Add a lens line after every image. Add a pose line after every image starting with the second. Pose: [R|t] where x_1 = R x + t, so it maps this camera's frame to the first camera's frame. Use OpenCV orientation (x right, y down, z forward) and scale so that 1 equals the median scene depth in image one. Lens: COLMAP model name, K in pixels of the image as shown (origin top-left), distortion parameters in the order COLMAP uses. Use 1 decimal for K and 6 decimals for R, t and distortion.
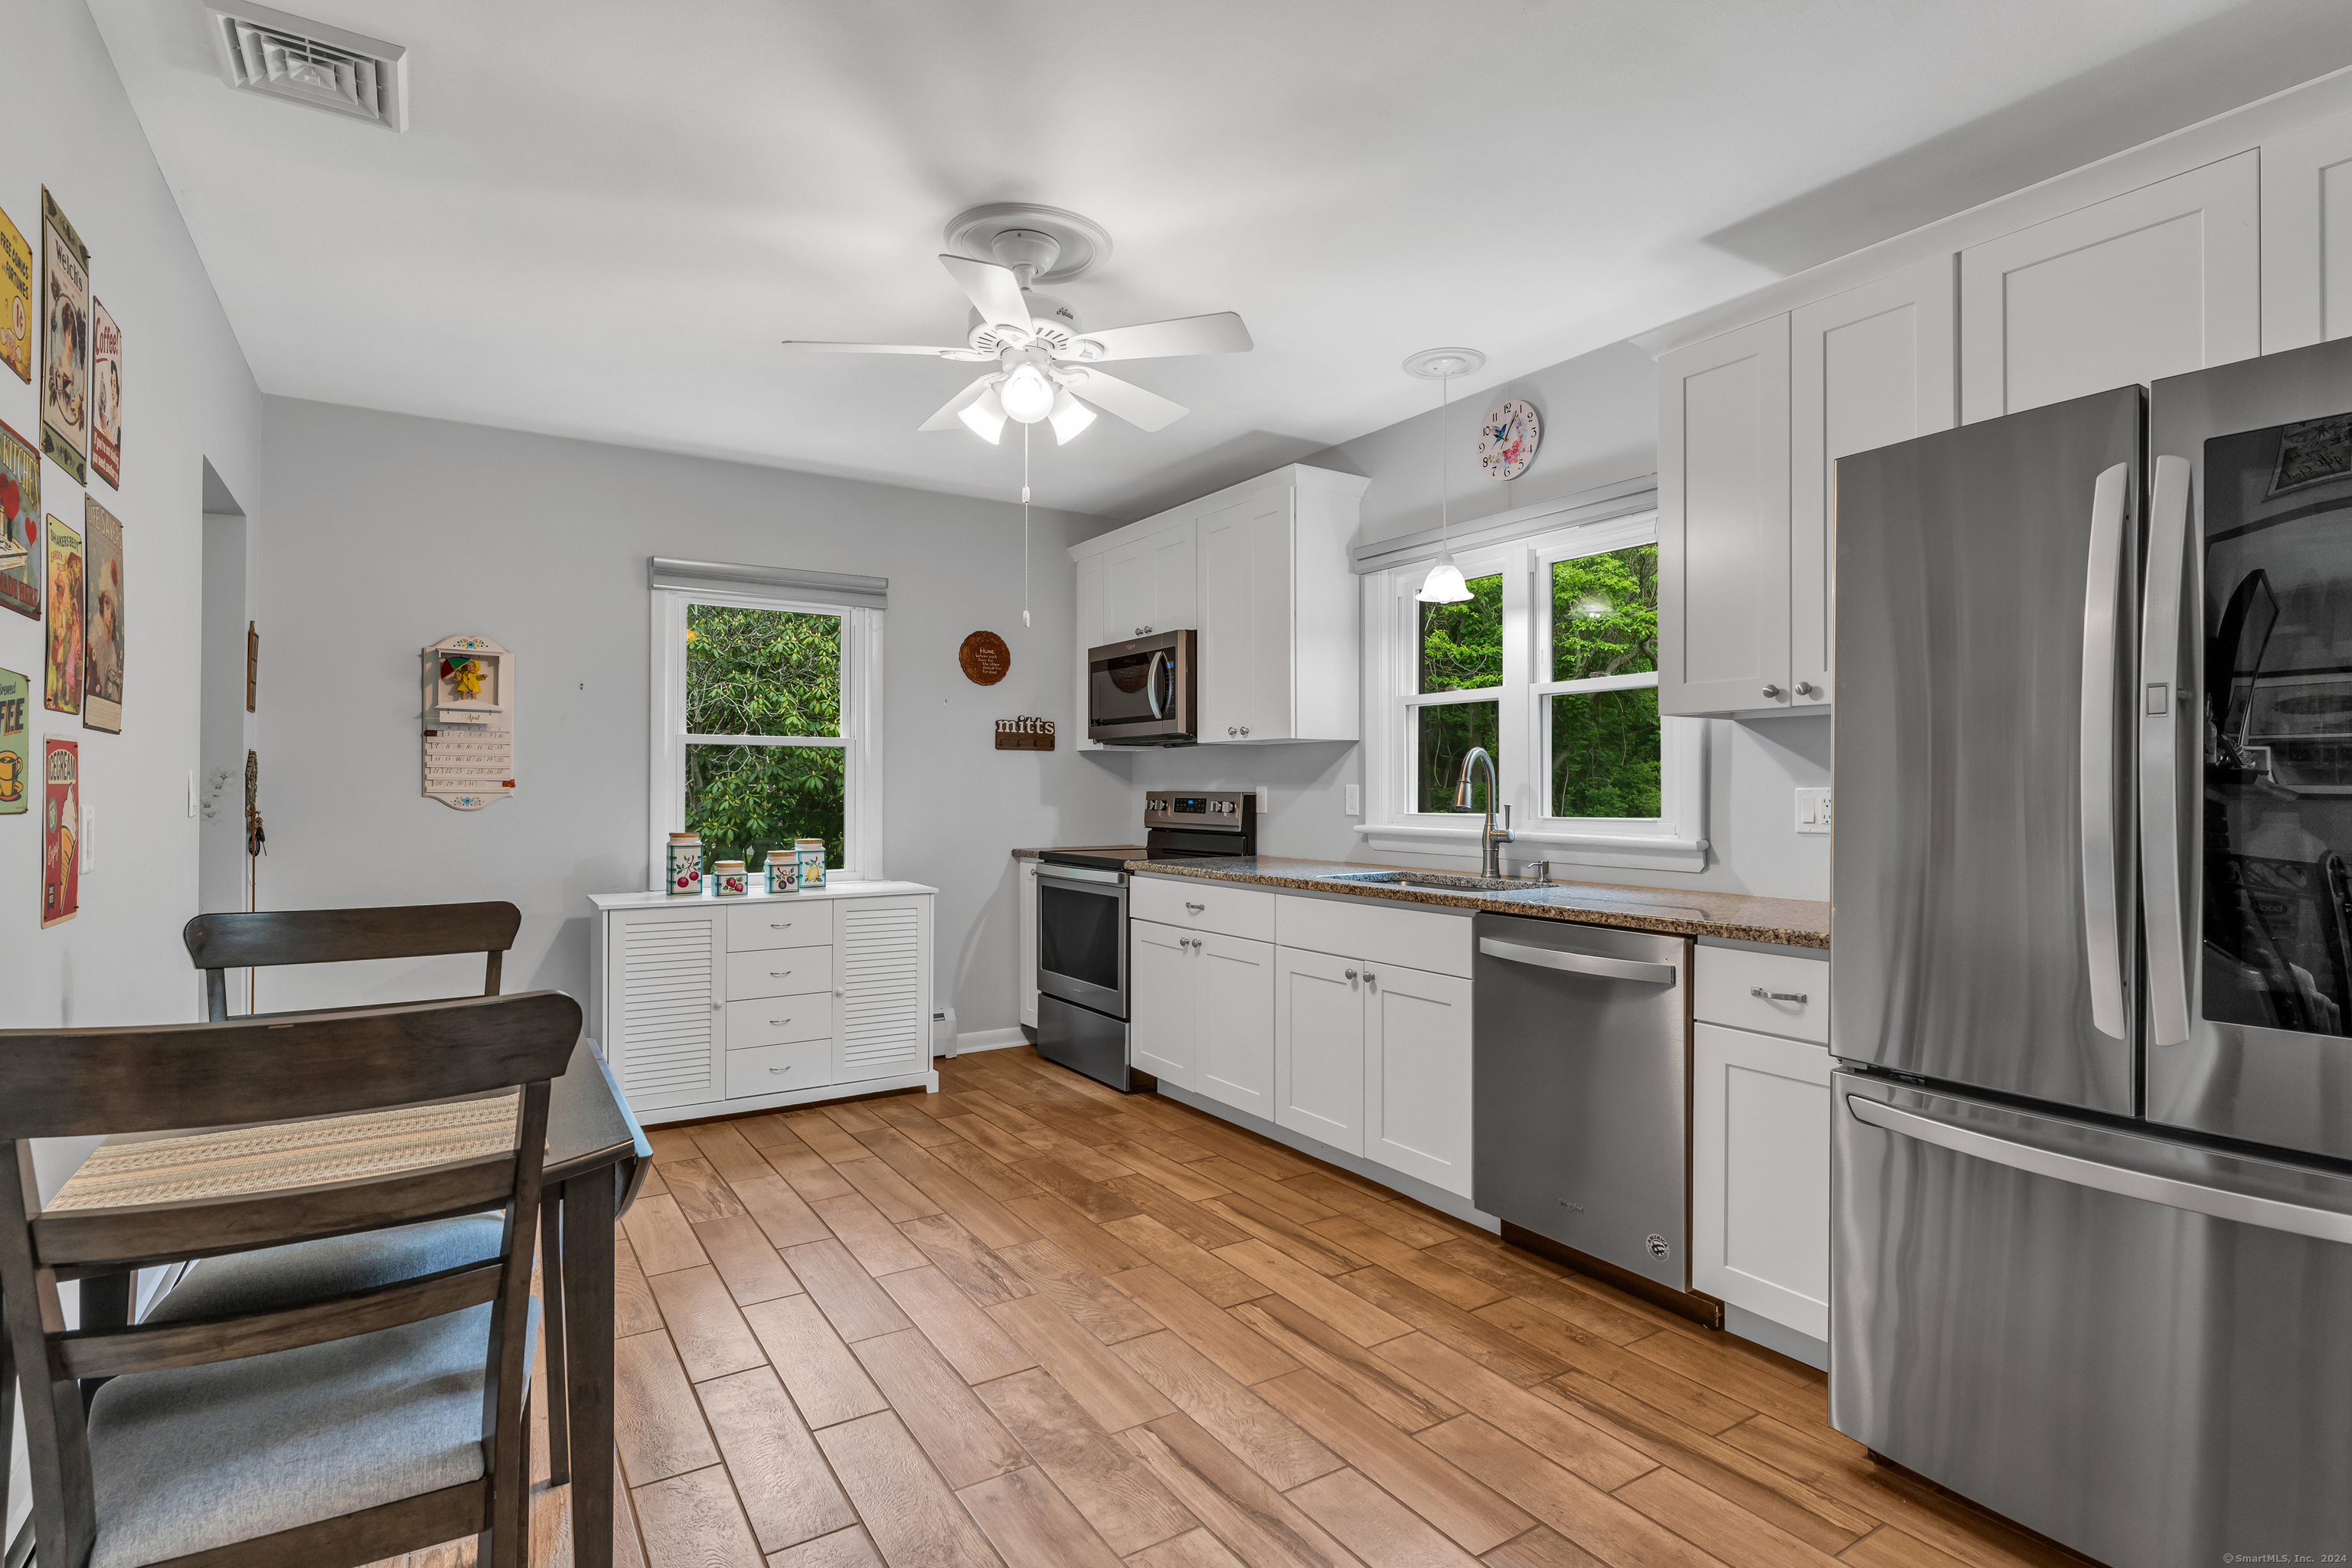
lens RADIAL K [[1158.9, 0, 1167.0], [0, 1158.9, 786.7], [0, 0, 1]] dist [0.005383, -0.001117]
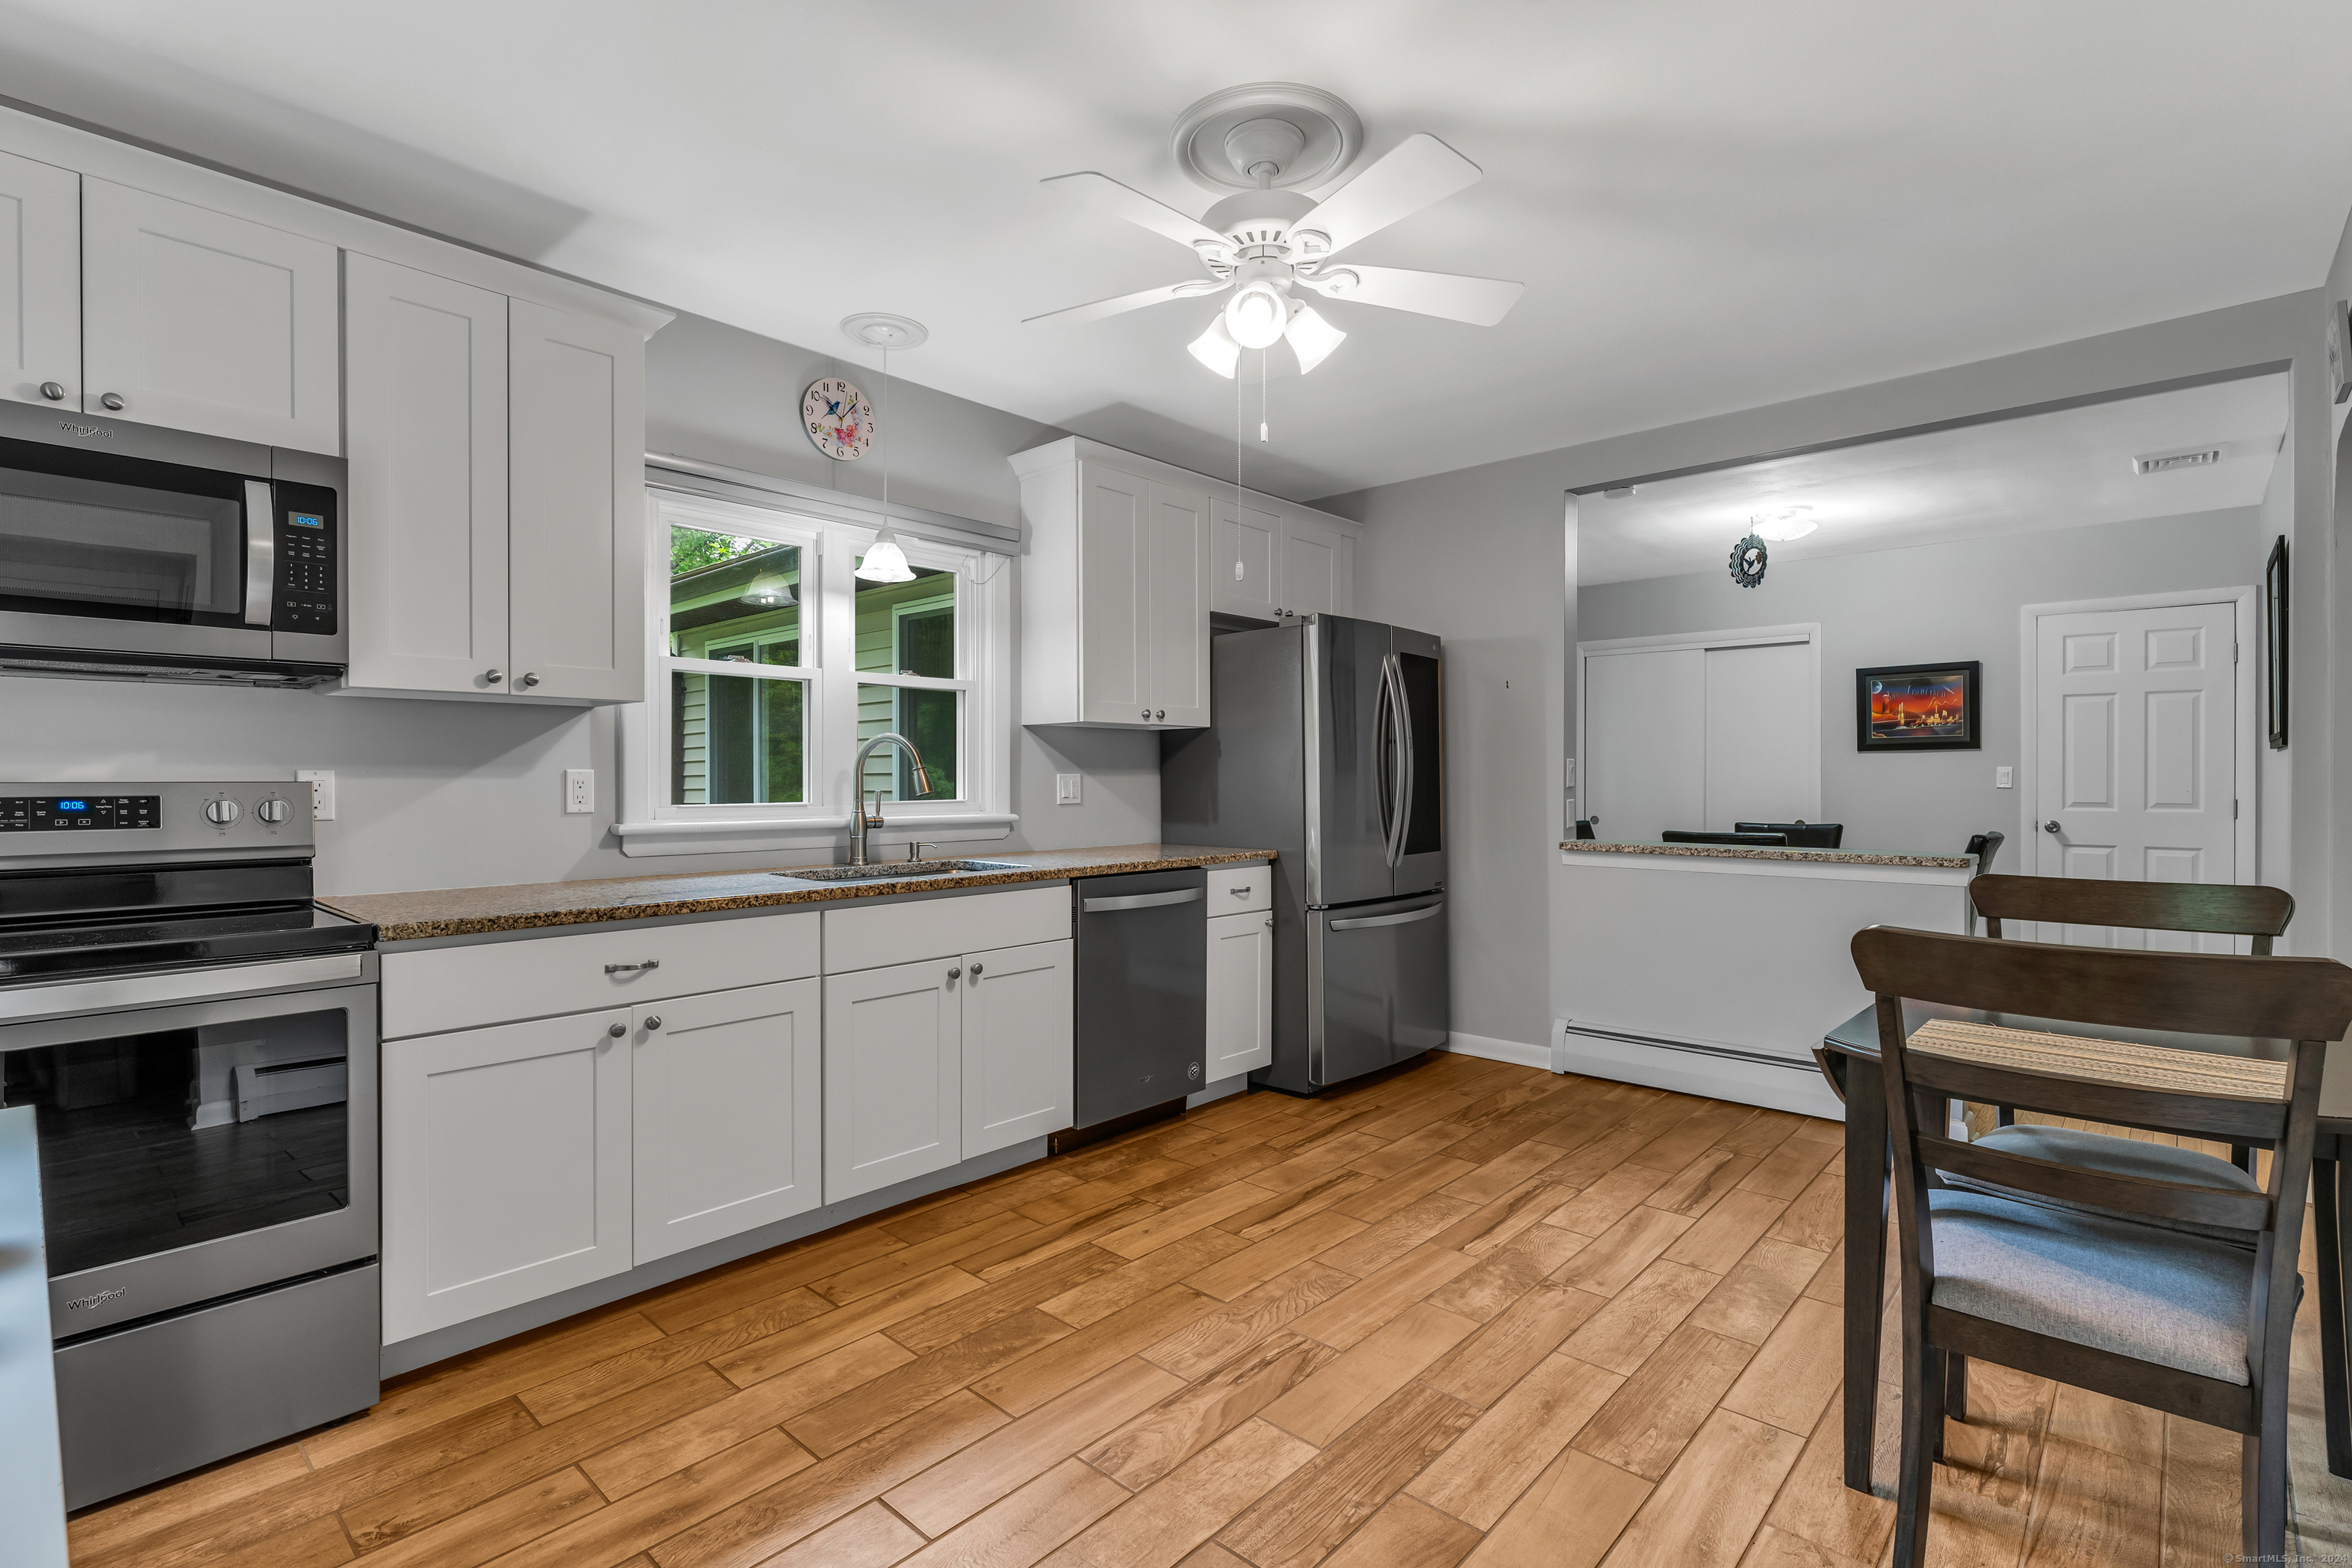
lens RADIAL K [[1097.0, 0, 1177.7], [0, 1097.0, 787.1], [0, 0, 1]] dist [-0.001706, -0.000186]
pose [[-0.260926, -0.008555, 0.965321, -0.664627], [0.000983, 0.999958, 0.009127, 0.003804], [-0.965358, 0.003330, -0.260907, 0.950269]]
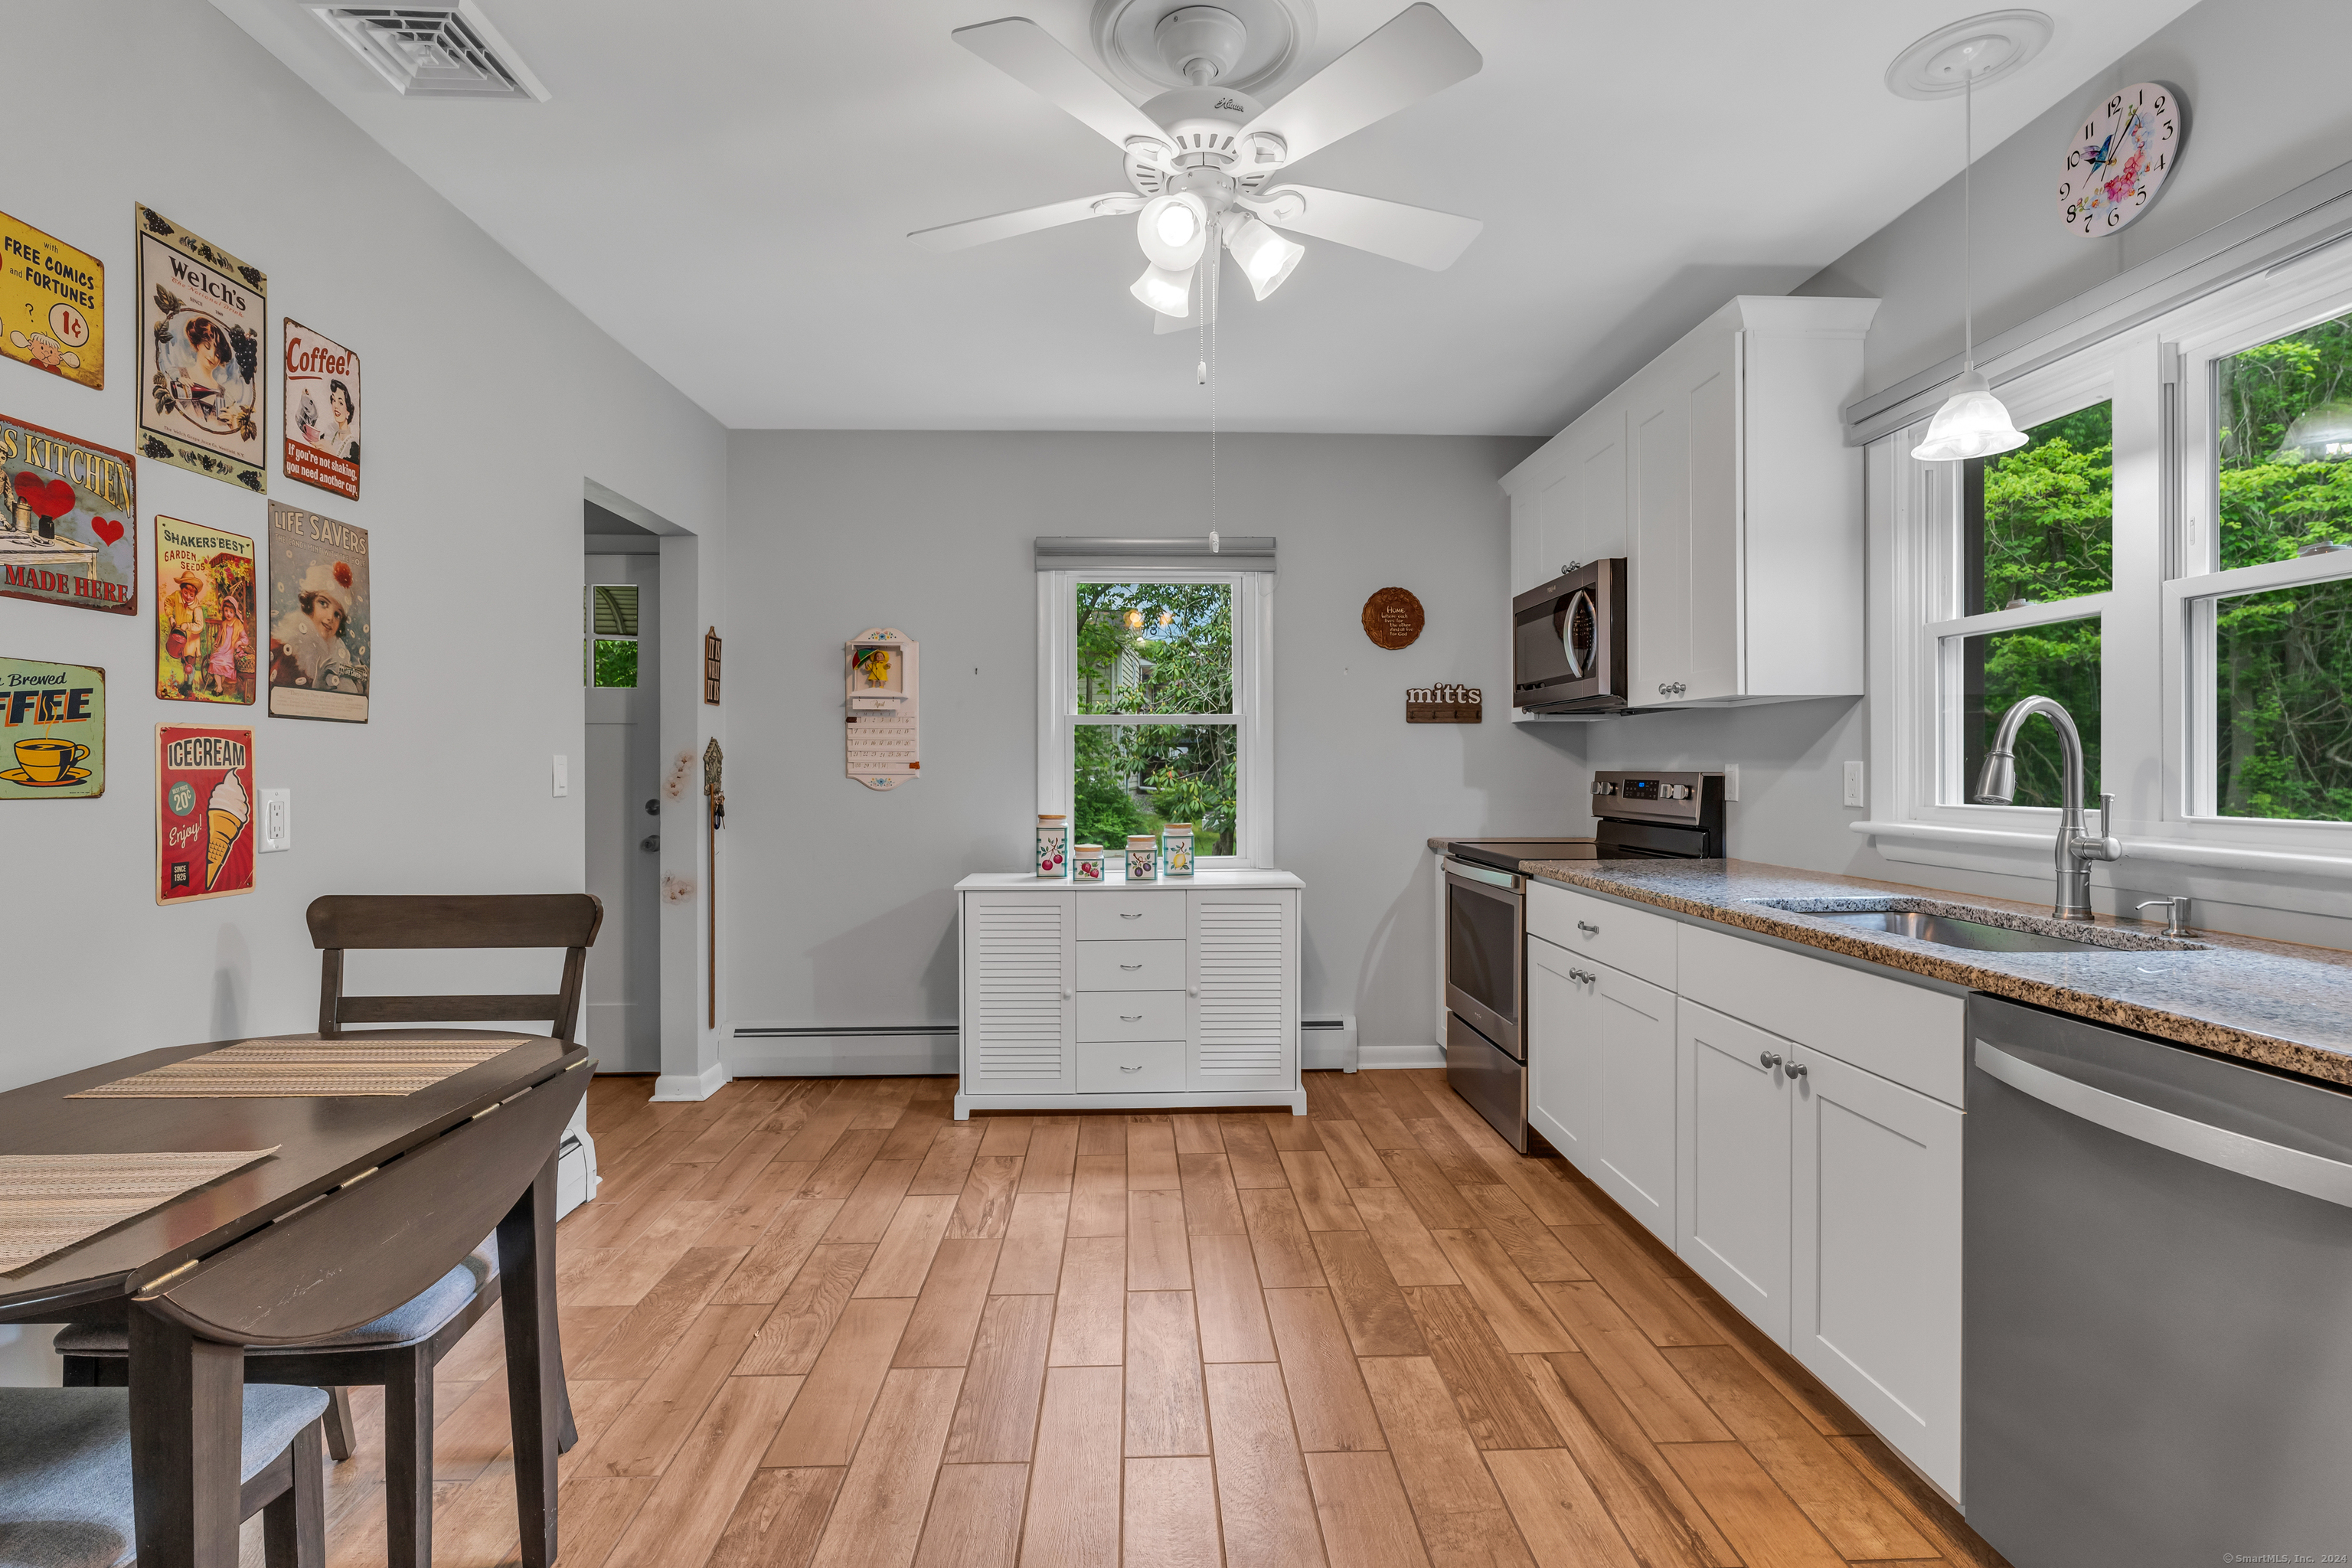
lens RADIAL K [[1097.0, 0, 1170.7], [0, 1097.0, 774.9], [0, 0, 1]] dist [-0.001706, -0.000186]
pose [[0.862159, -0.000380, -0.506638, 0.161855], [0.004604, 0.999964, 0.007085, -0.000153], [0.506617, -0.008440, 0.862130, 0.285788]]
